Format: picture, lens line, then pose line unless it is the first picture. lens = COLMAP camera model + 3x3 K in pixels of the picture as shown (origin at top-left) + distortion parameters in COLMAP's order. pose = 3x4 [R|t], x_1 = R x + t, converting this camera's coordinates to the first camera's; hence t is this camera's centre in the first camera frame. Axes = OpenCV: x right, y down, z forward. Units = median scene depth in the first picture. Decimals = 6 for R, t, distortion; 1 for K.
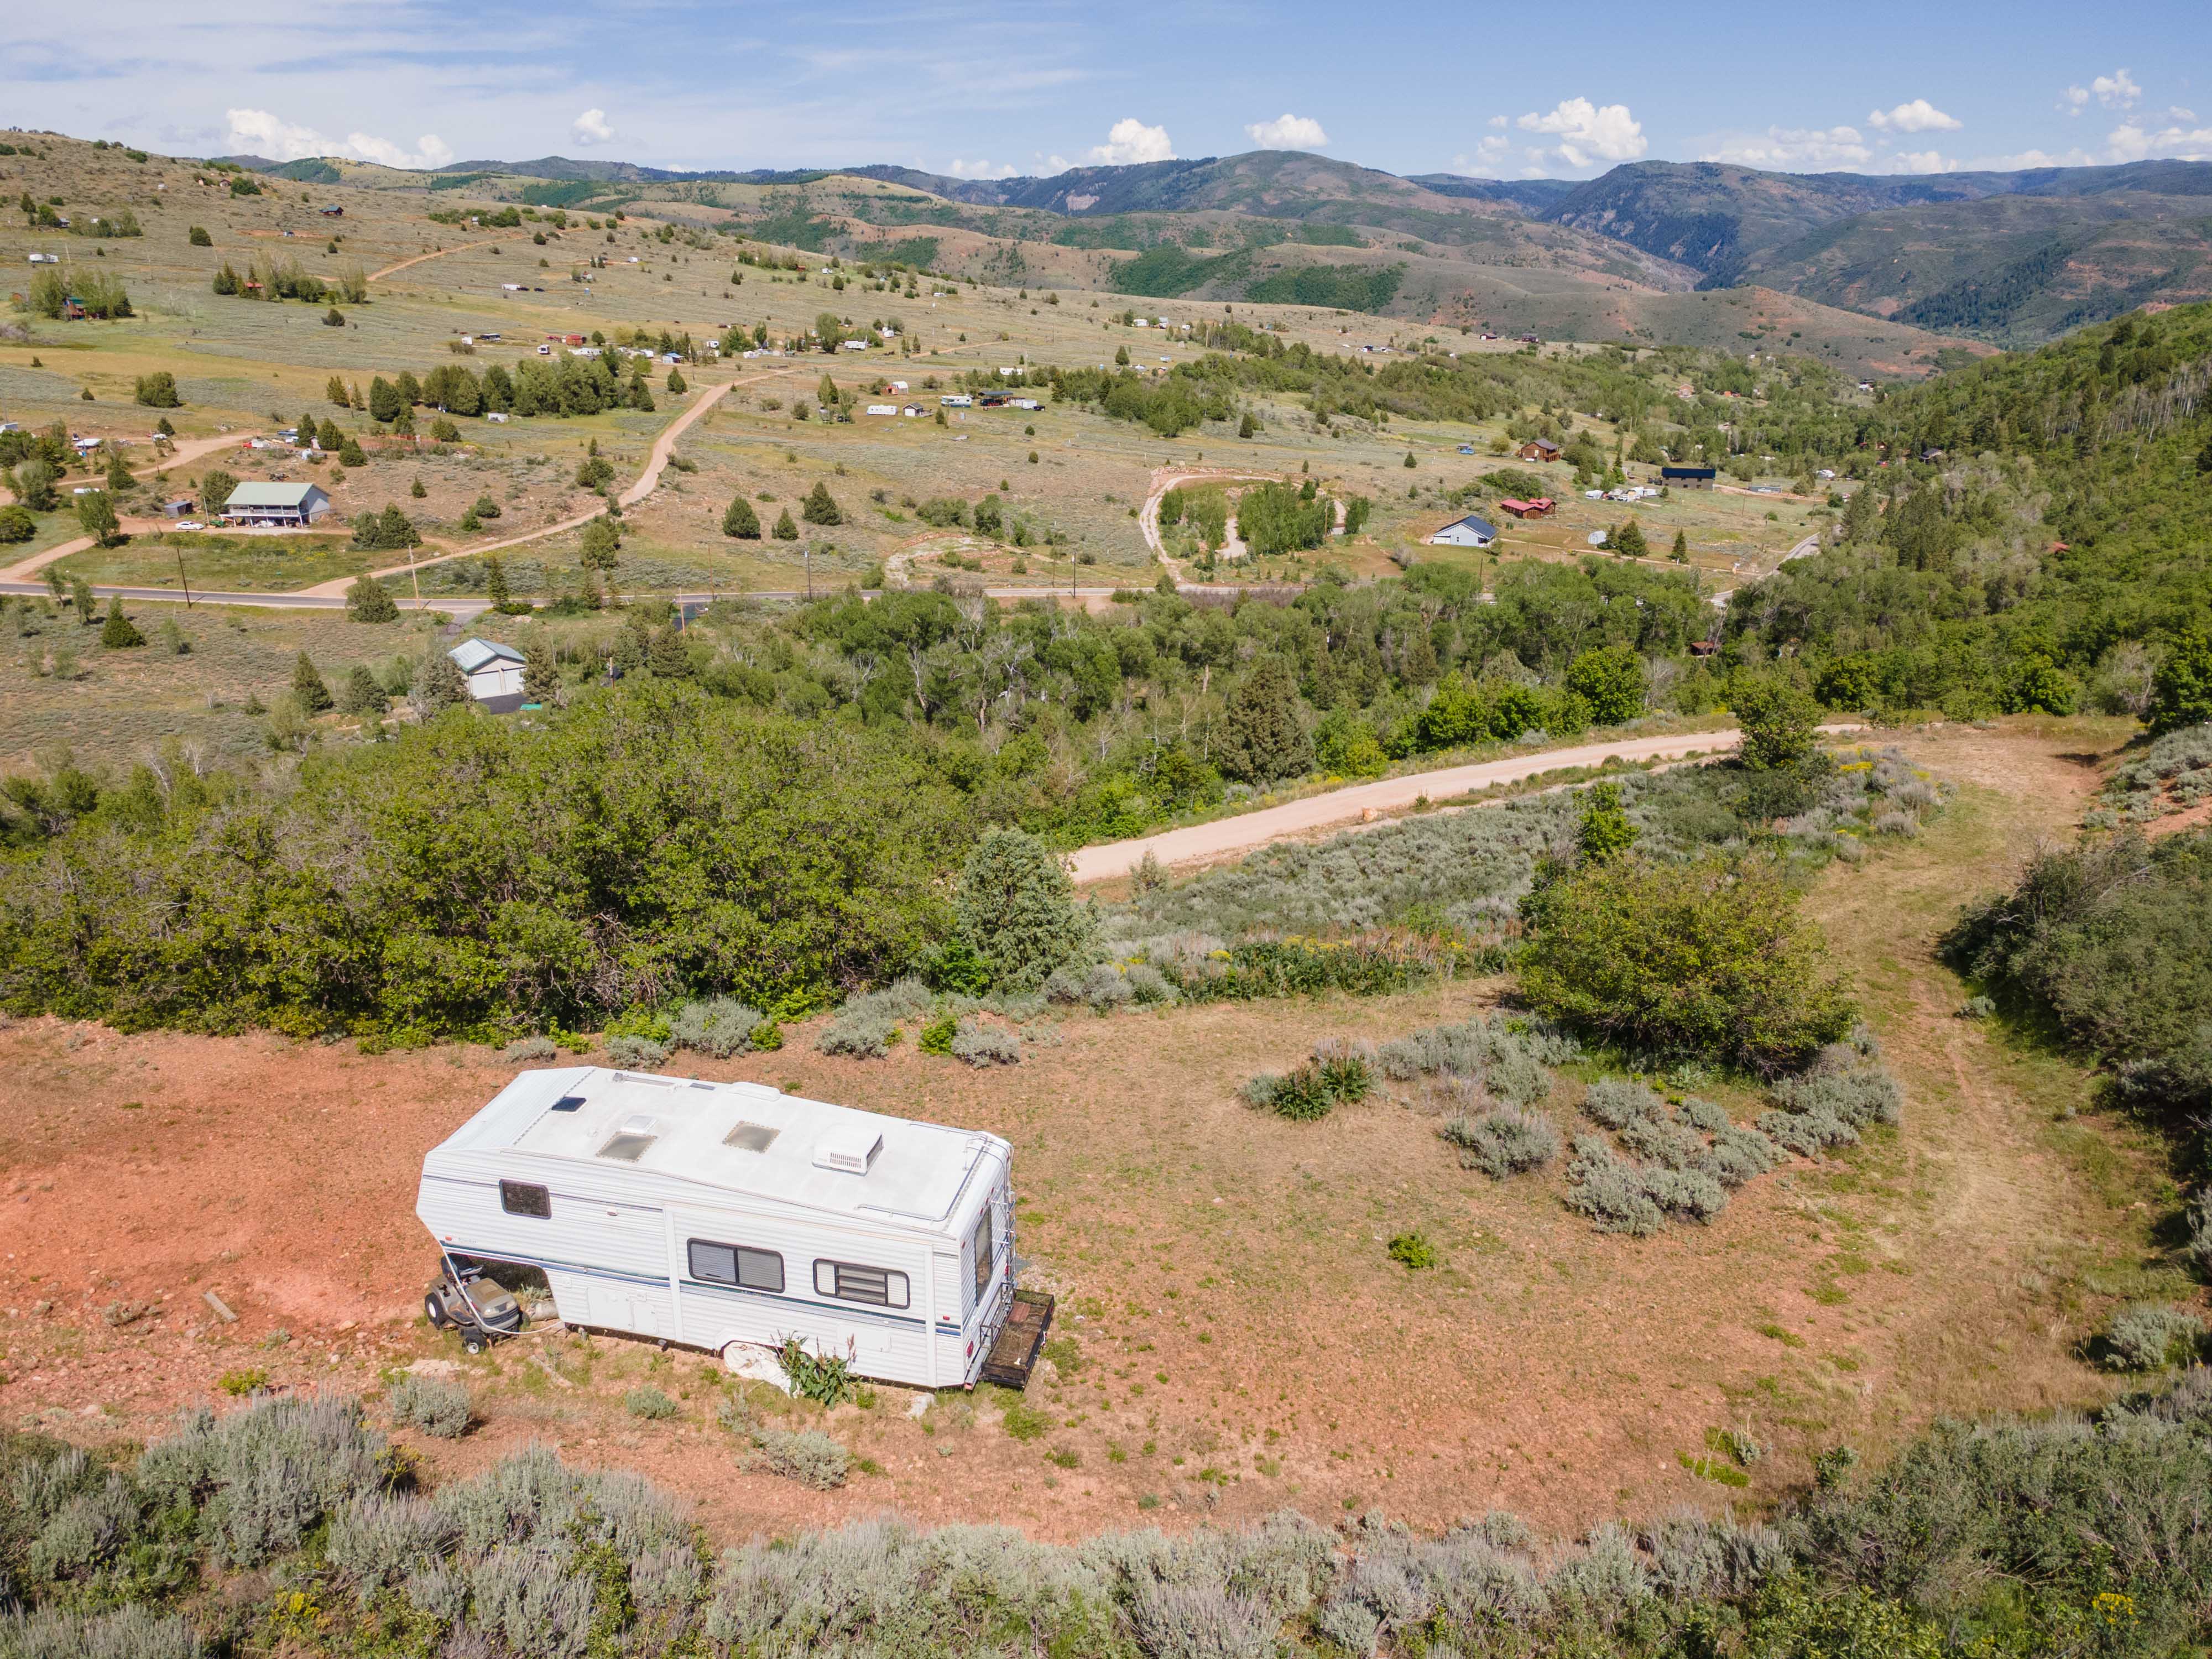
lens RADIAL K [[1600.8, 0, 1086.8], [0, 1600.8, 827.1], [0, 0, 1]] dist [0.022142, 0.059795]
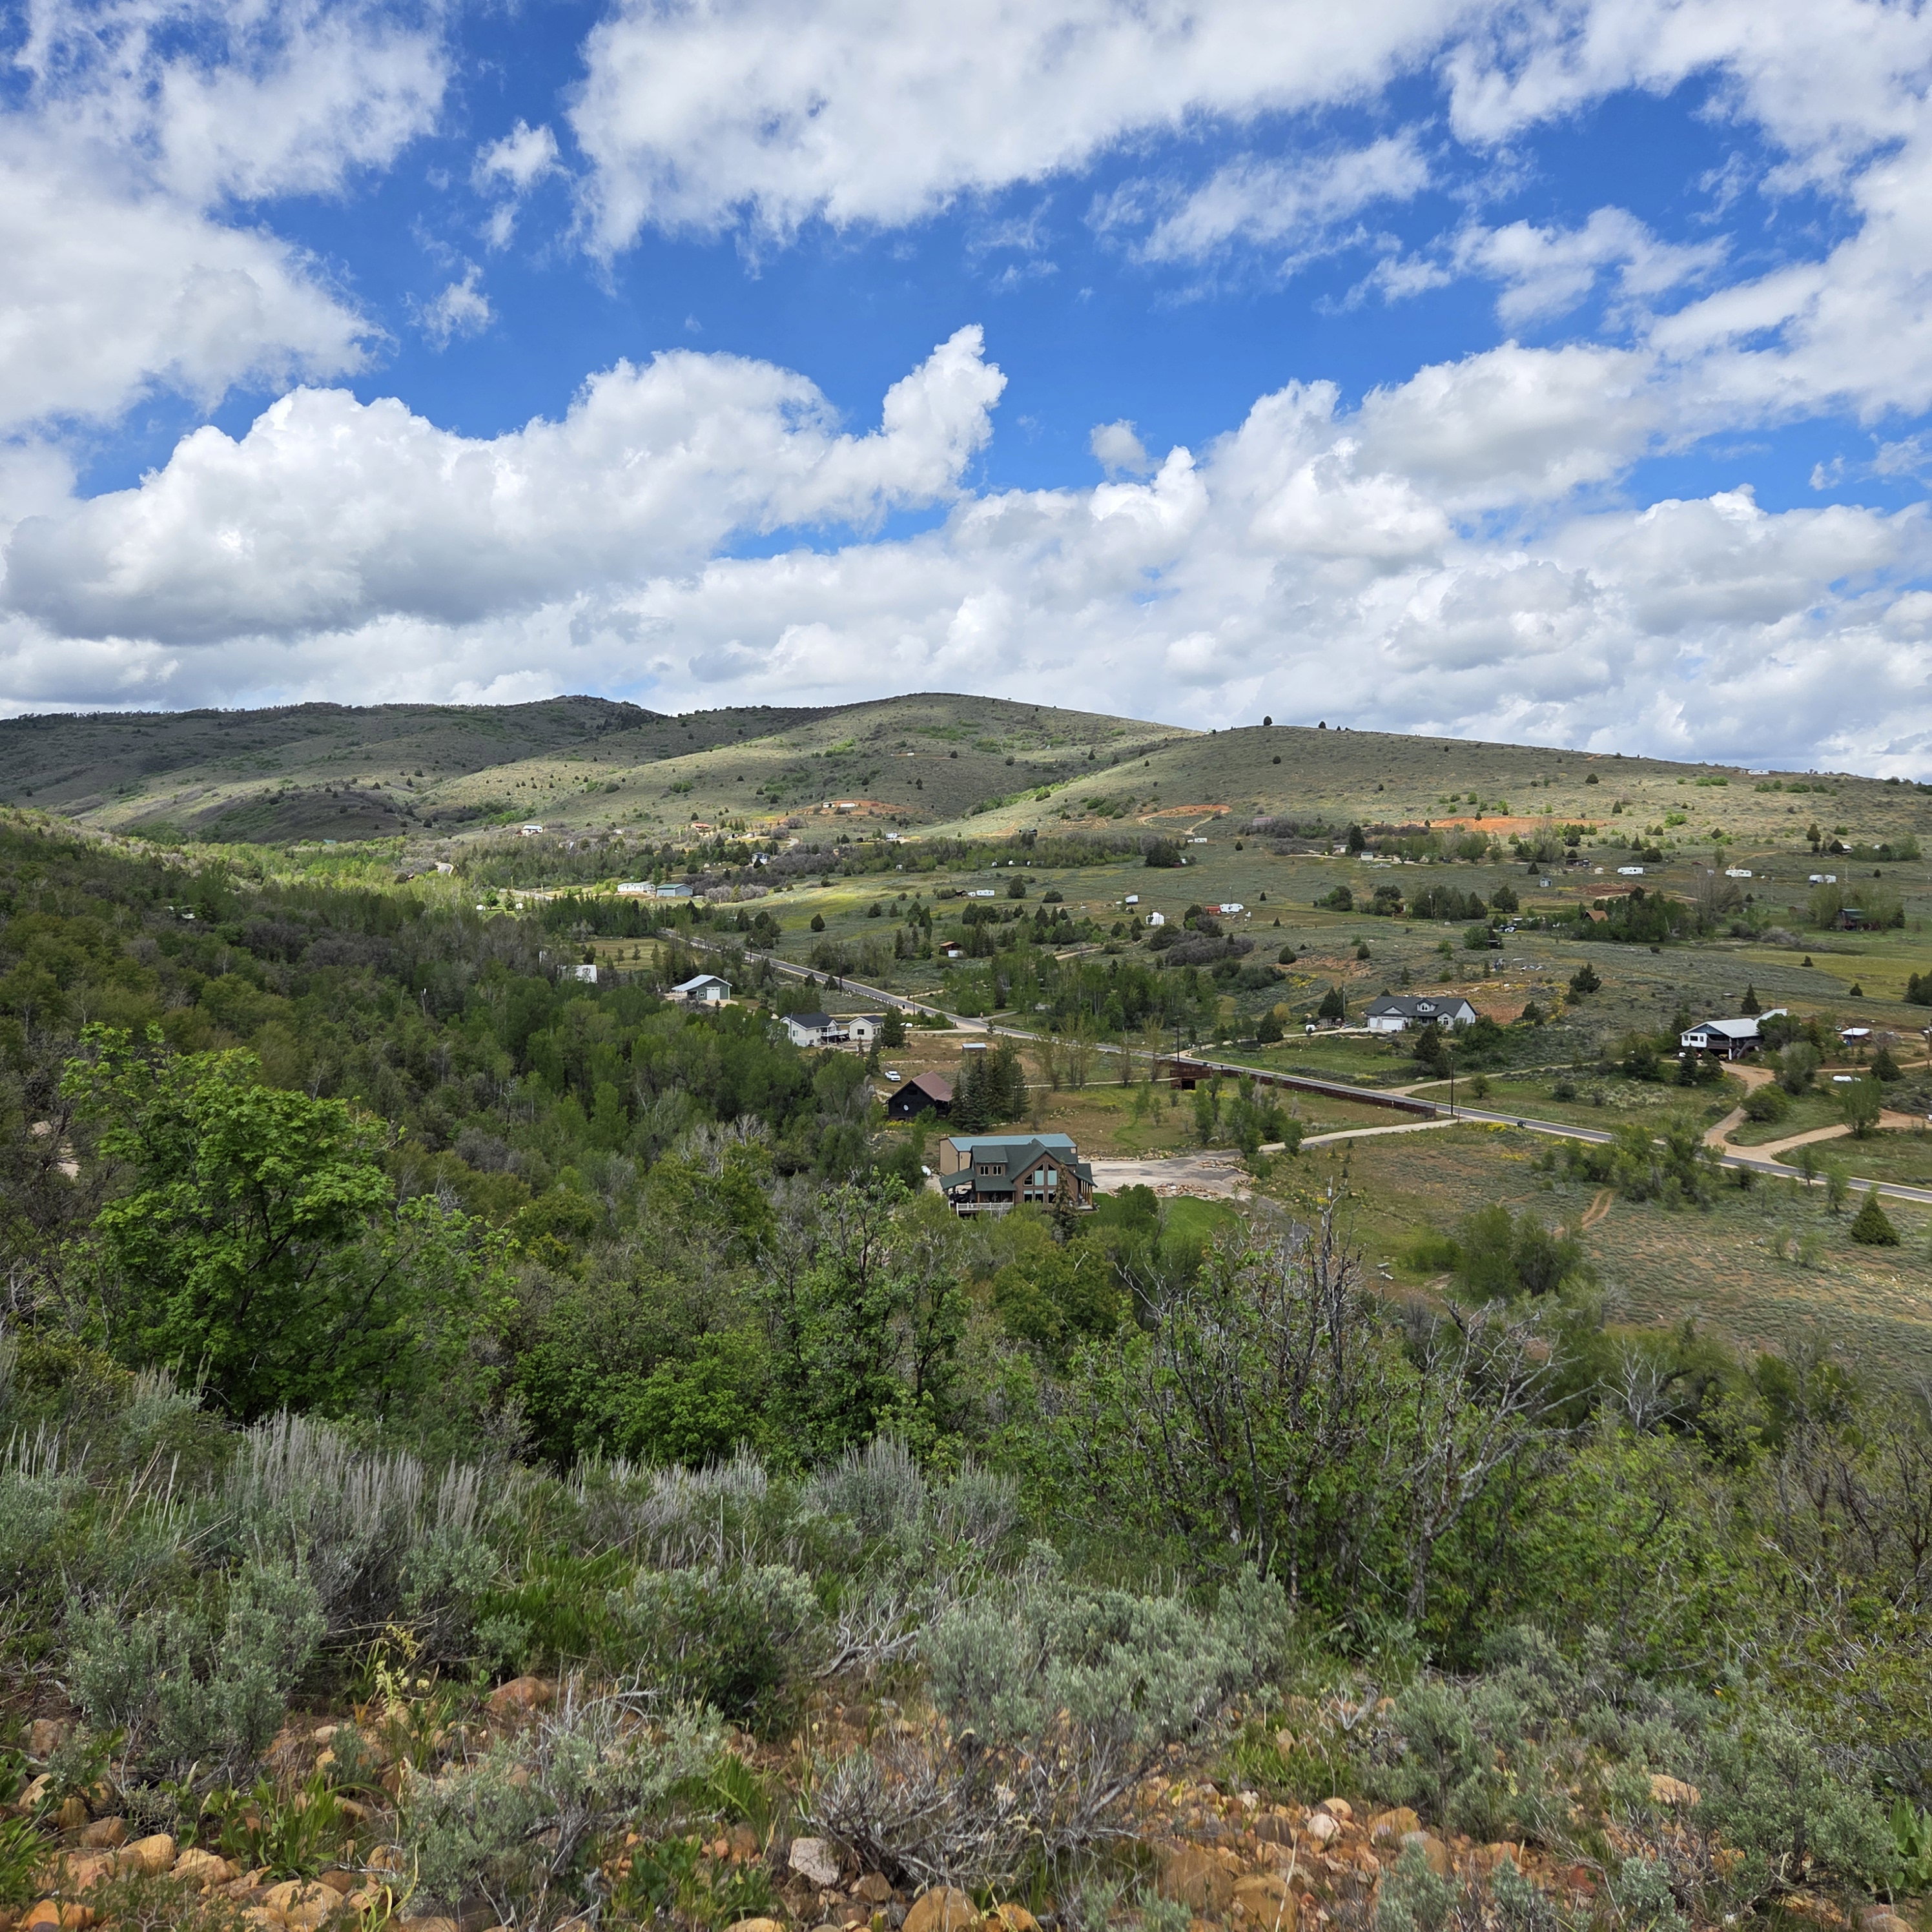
lens RADIAL K [[1678.1, 0, 916.7], [0, 1678.1, 964.2], [0, 0, 1]] dist [0.012353, 0.001869]
pose [[0.522793, 0.030171, -0.851926, -0.081349], [-0.281906, 0.949265, -0.139376, 0.006994], [0.804498, 0.313028, 0.504774, 0.087591]]
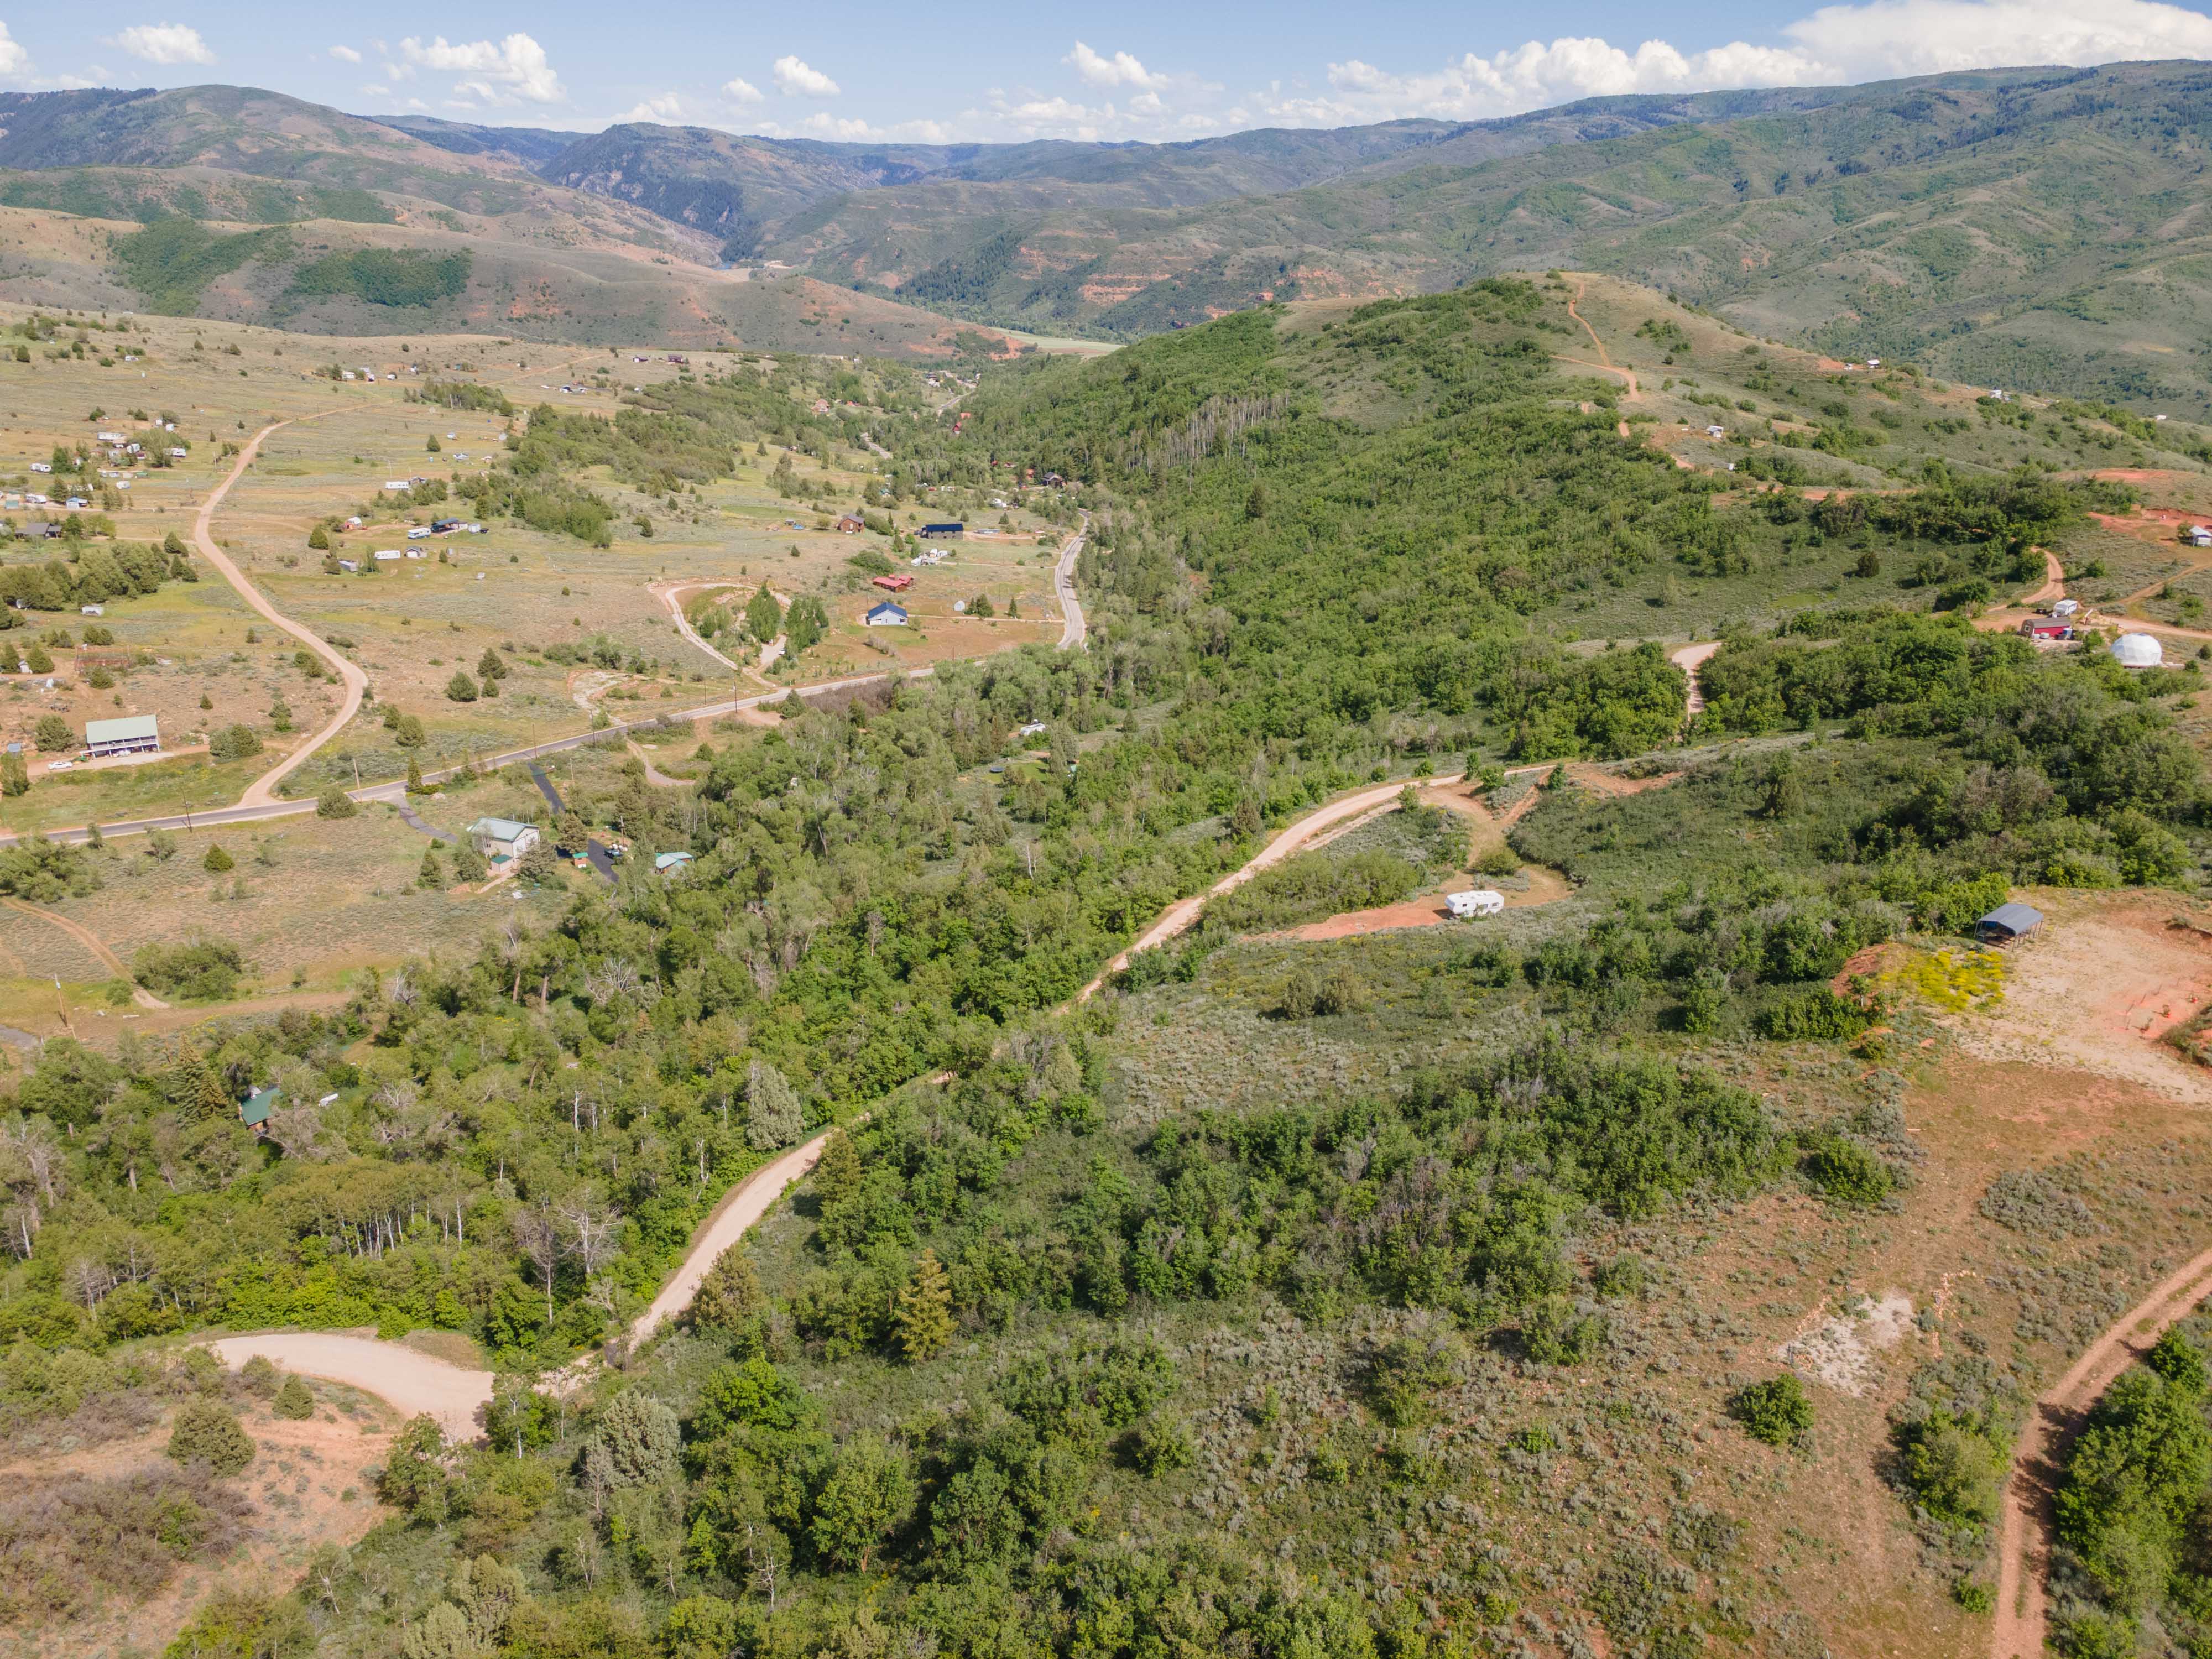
lens RADIAL K [[1608.5, 0, 1089.5], [0, 1608.5, 826.3], [0, 0, 1]] dist [0.026181, 0.020088]
pose [[0.840277, -0.183711, 0.510083, -0.457455], [0.168437, 0.982742, 0.076472, -0.087643], [-0.515328, 0.021659, 0.856719, -0.401554]]
